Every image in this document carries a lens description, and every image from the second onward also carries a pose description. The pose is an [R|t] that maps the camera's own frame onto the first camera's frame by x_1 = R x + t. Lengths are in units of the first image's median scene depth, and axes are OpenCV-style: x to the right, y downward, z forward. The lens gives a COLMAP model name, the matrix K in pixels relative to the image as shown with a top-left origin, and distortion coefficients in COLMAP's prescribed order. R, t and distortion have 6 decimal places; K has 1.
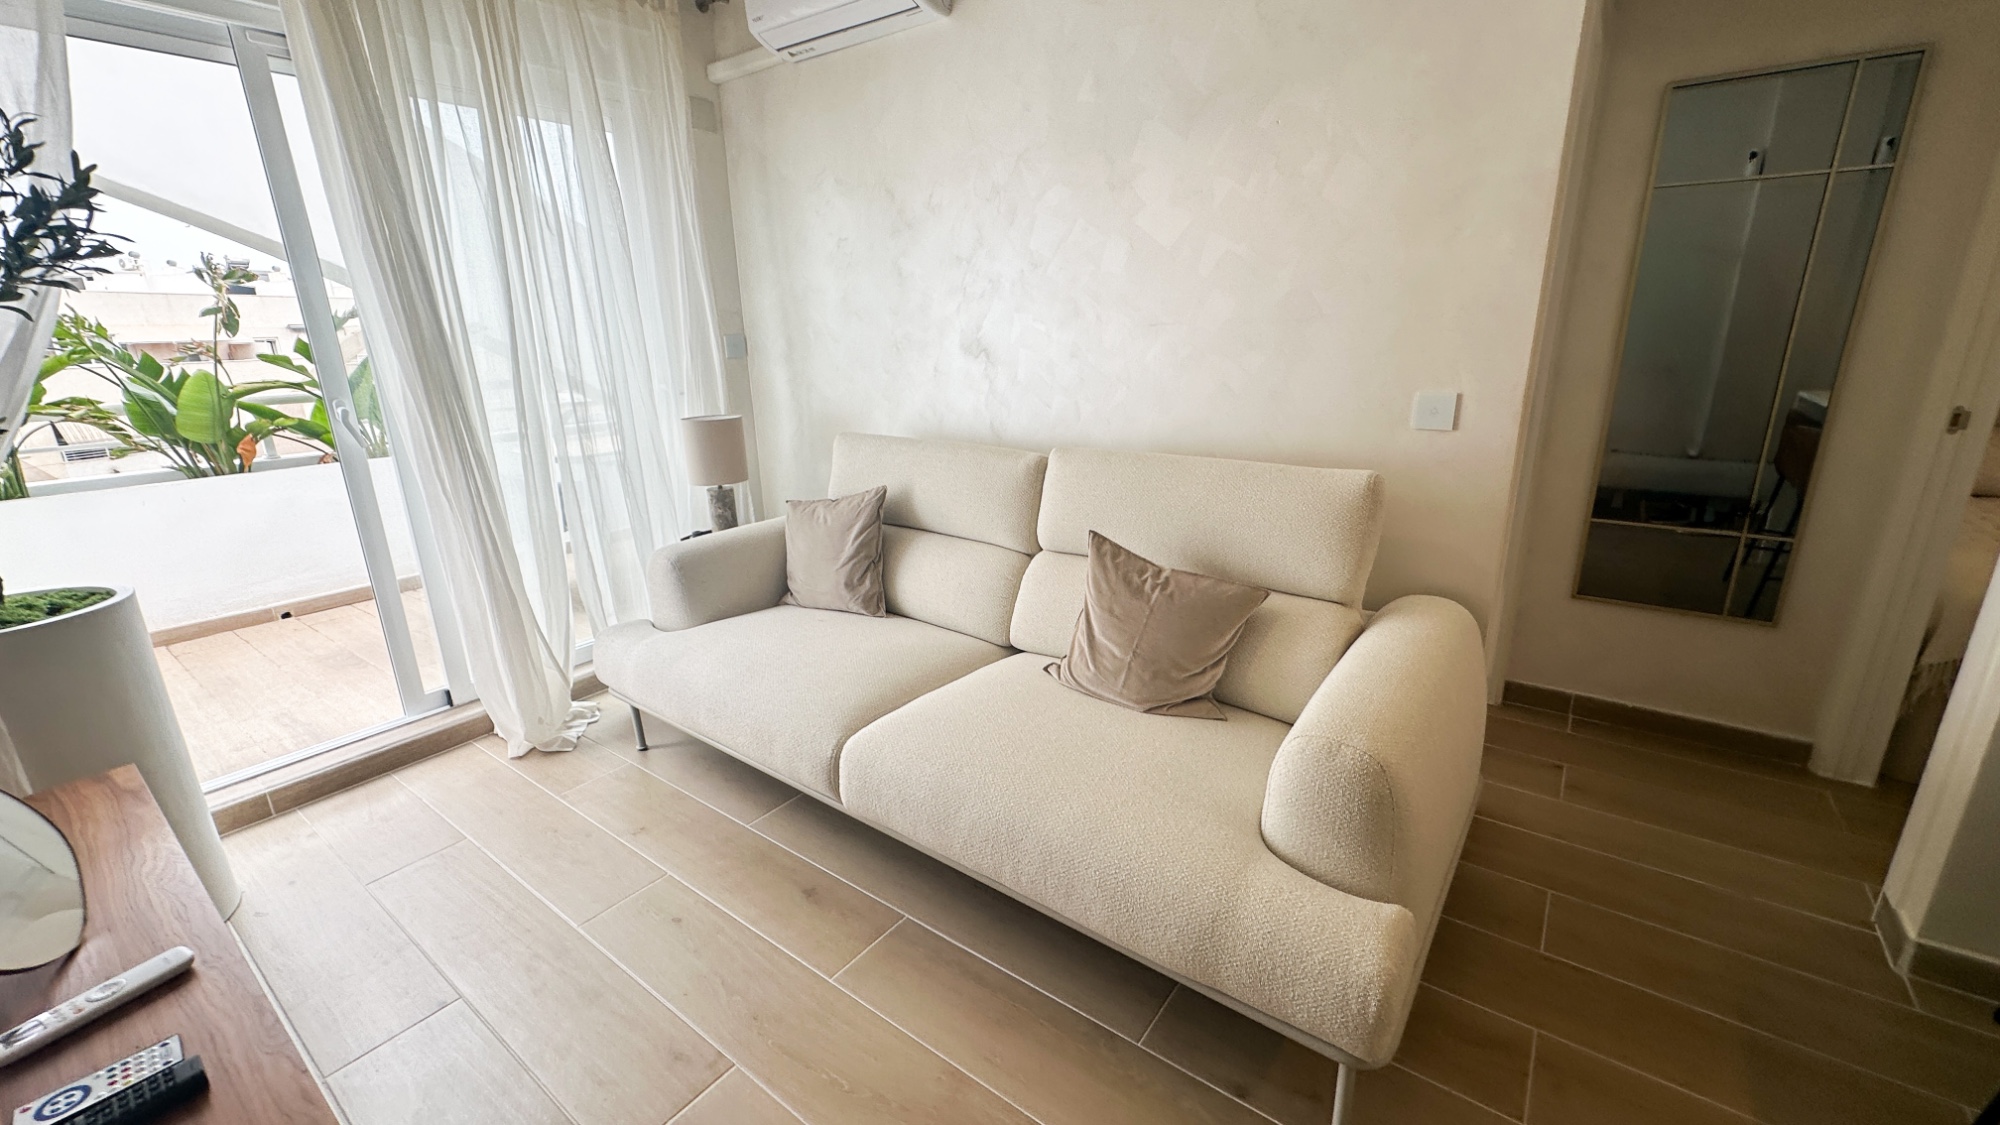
lens RADIAL K [[807.6, 0, 998.6], [0, 807.6, 557.3], [0, 0, 1]] dist [0.000704, -0.000424]
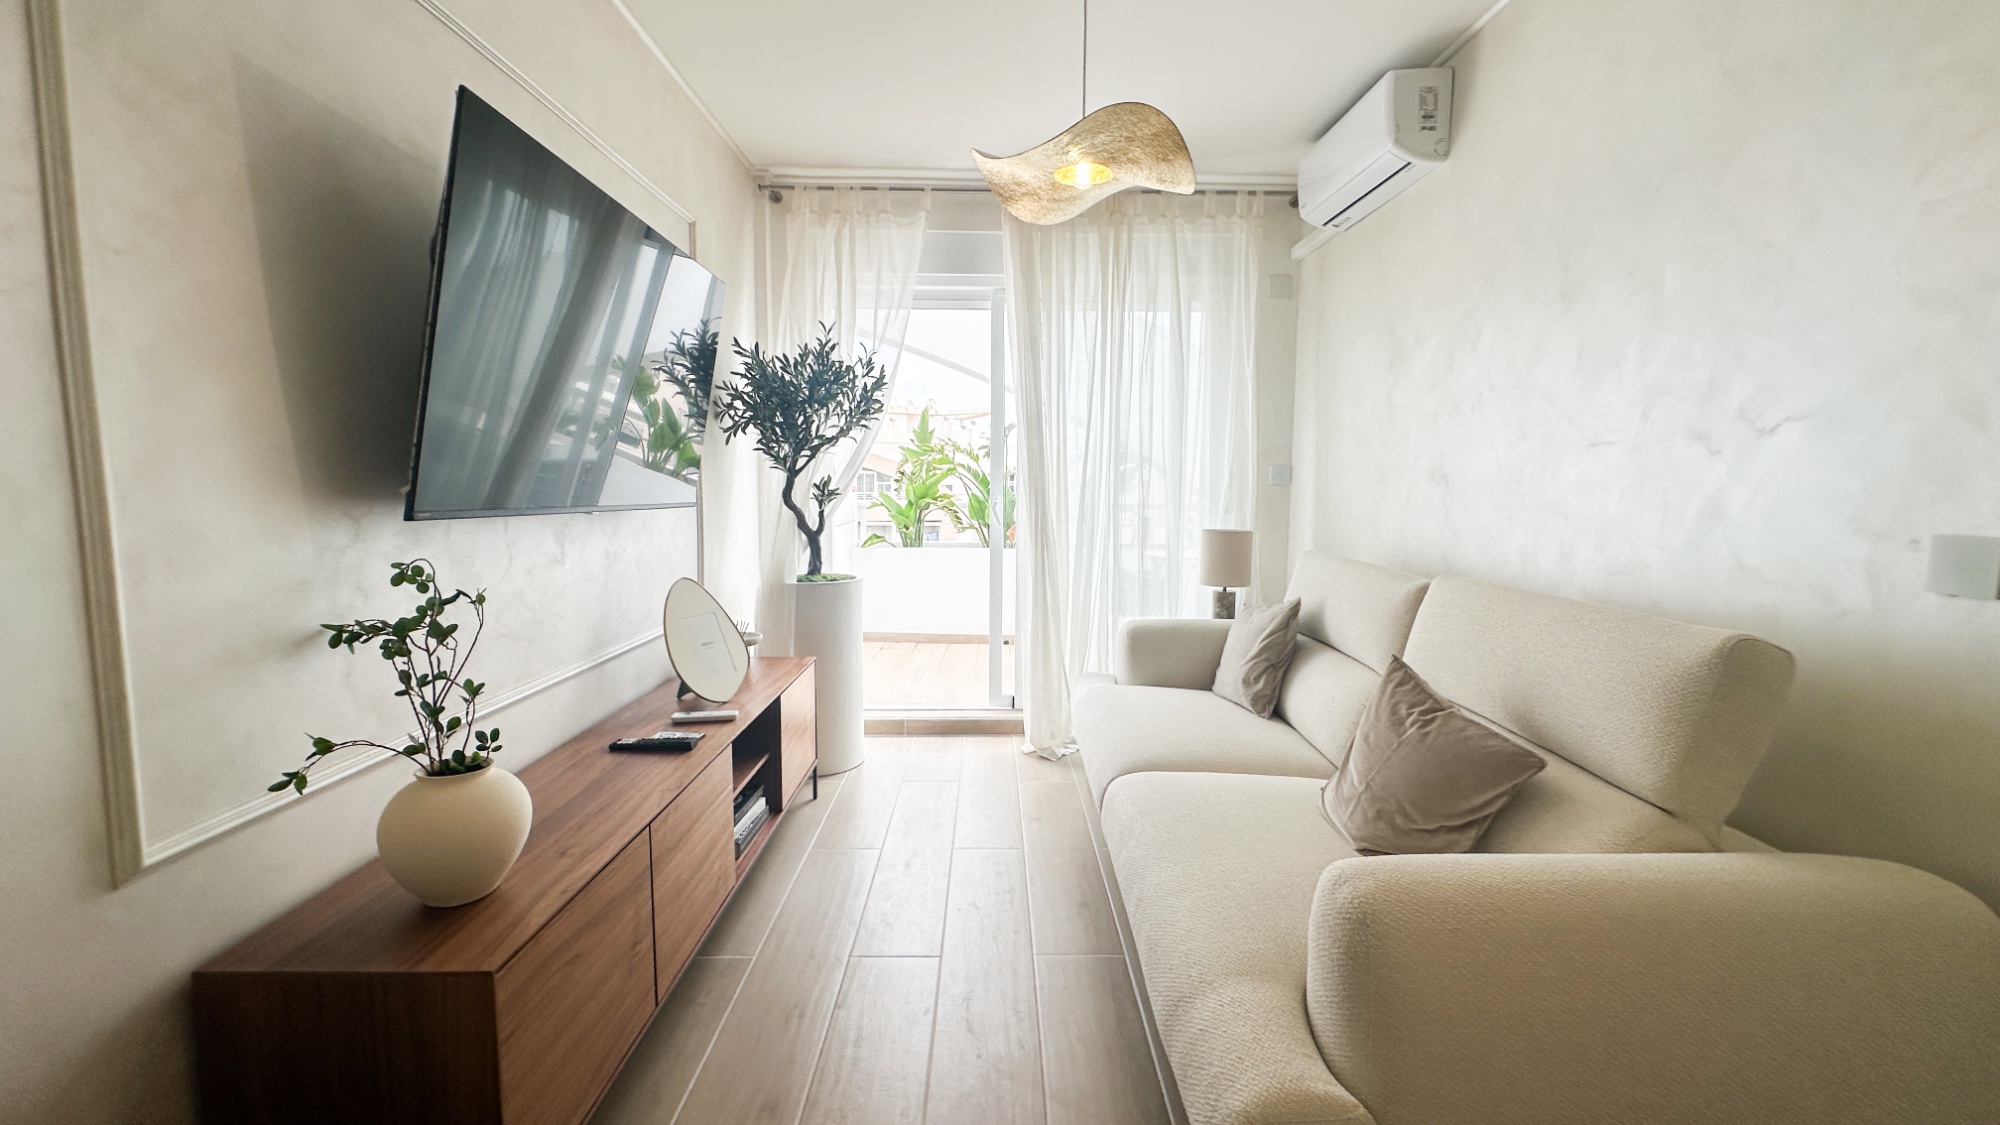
lens RADIAL K [[807.6, 0, 1000.6], [0, 807.6, 555.8], [0, 0, 1]] dist [0.000704, -0.000424]
pose [[0.601069, 0.100394, -0.792866, 0.454023], [-0.244910, 0.967486, -0.063161, 0.020595], [0.760746, 0.232145, 0.606114, 0.057160]]
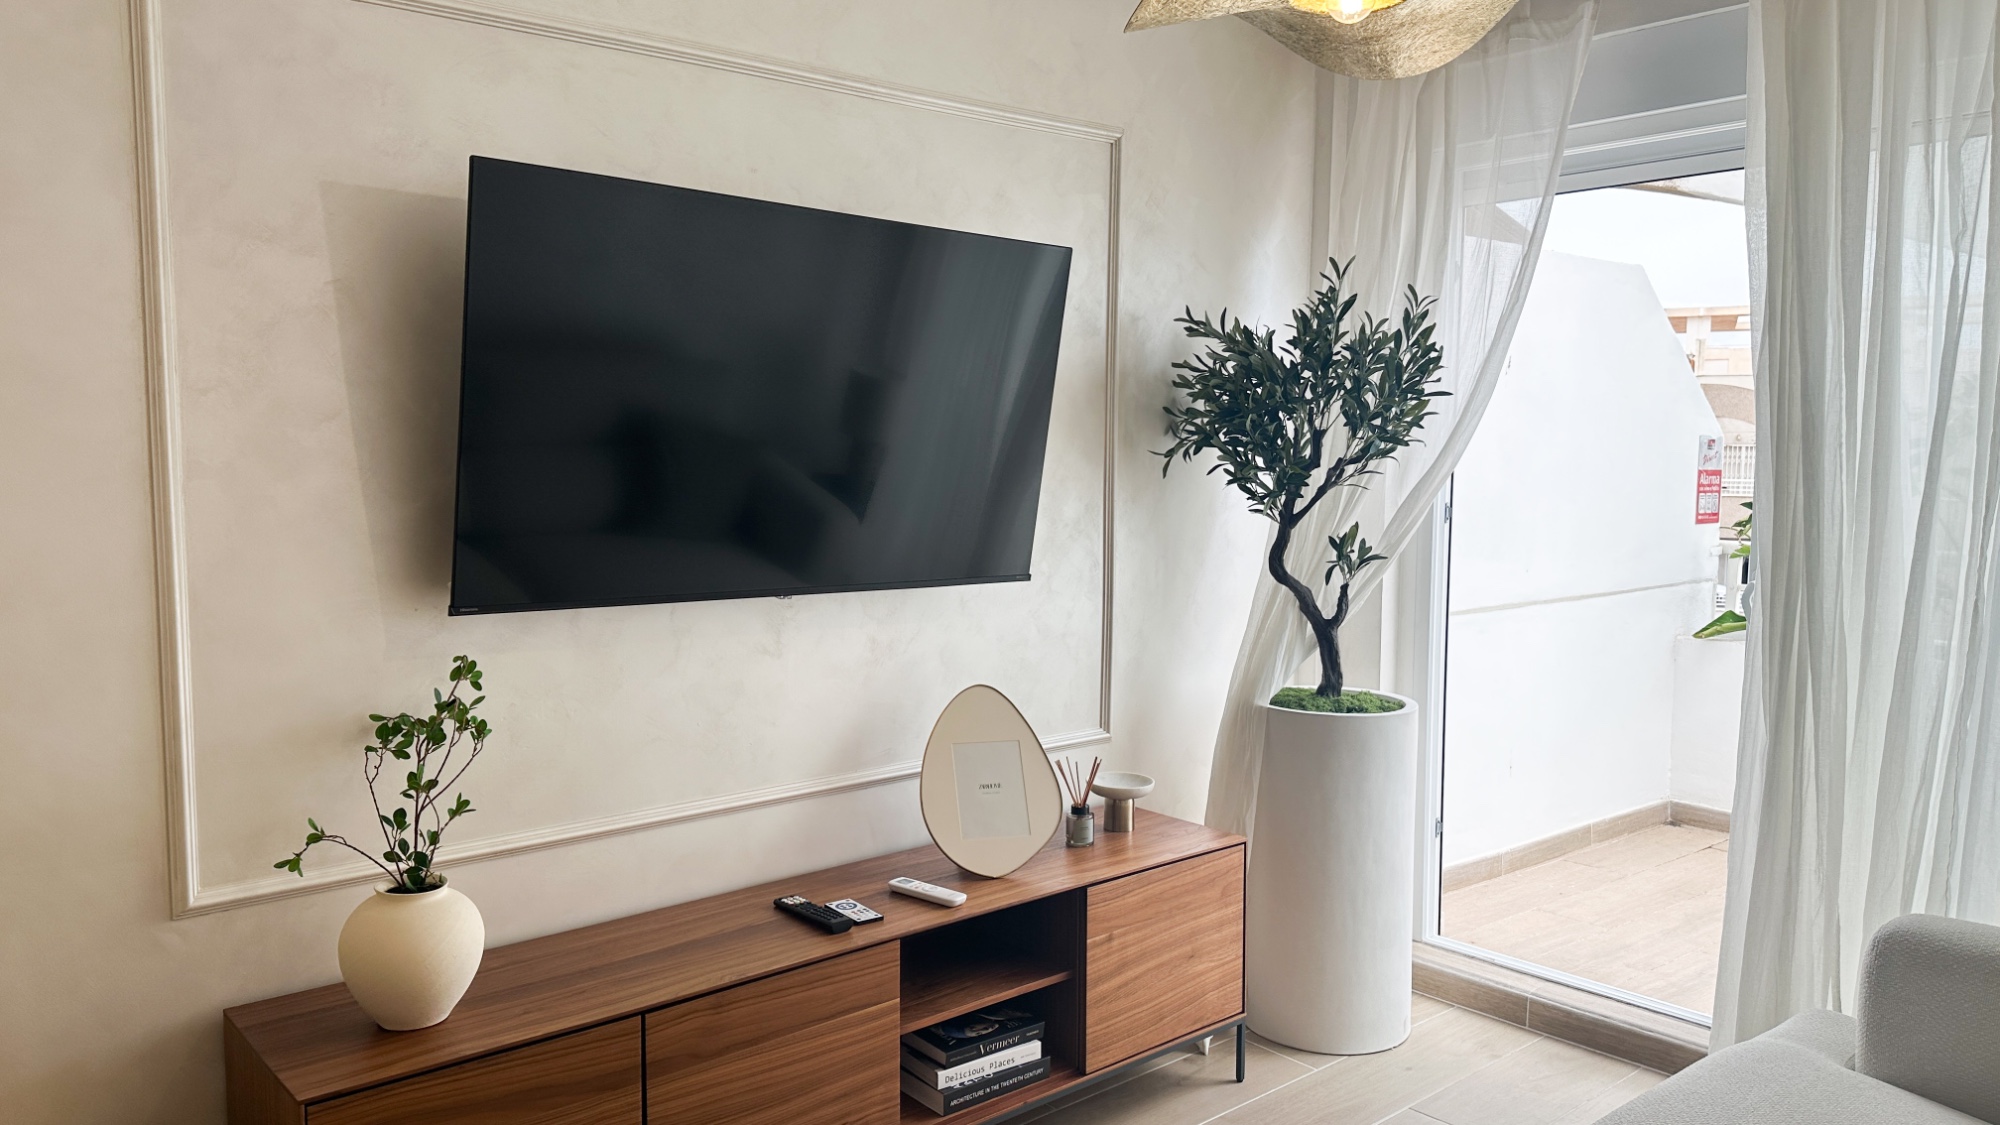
lens RADIAL K [[1423.3, 0, 999.5], [0, 1423.3, 561.6], [0, 0, 1]] dist [0.052392, -0.067914]
pose [[-0.234636, 0.101730, -0.966745, 0.585586], [-0.269333, 0.948771, 0.165208, -0.223449], [0.934026, 0.299140, -0.195217, 0.586495]]
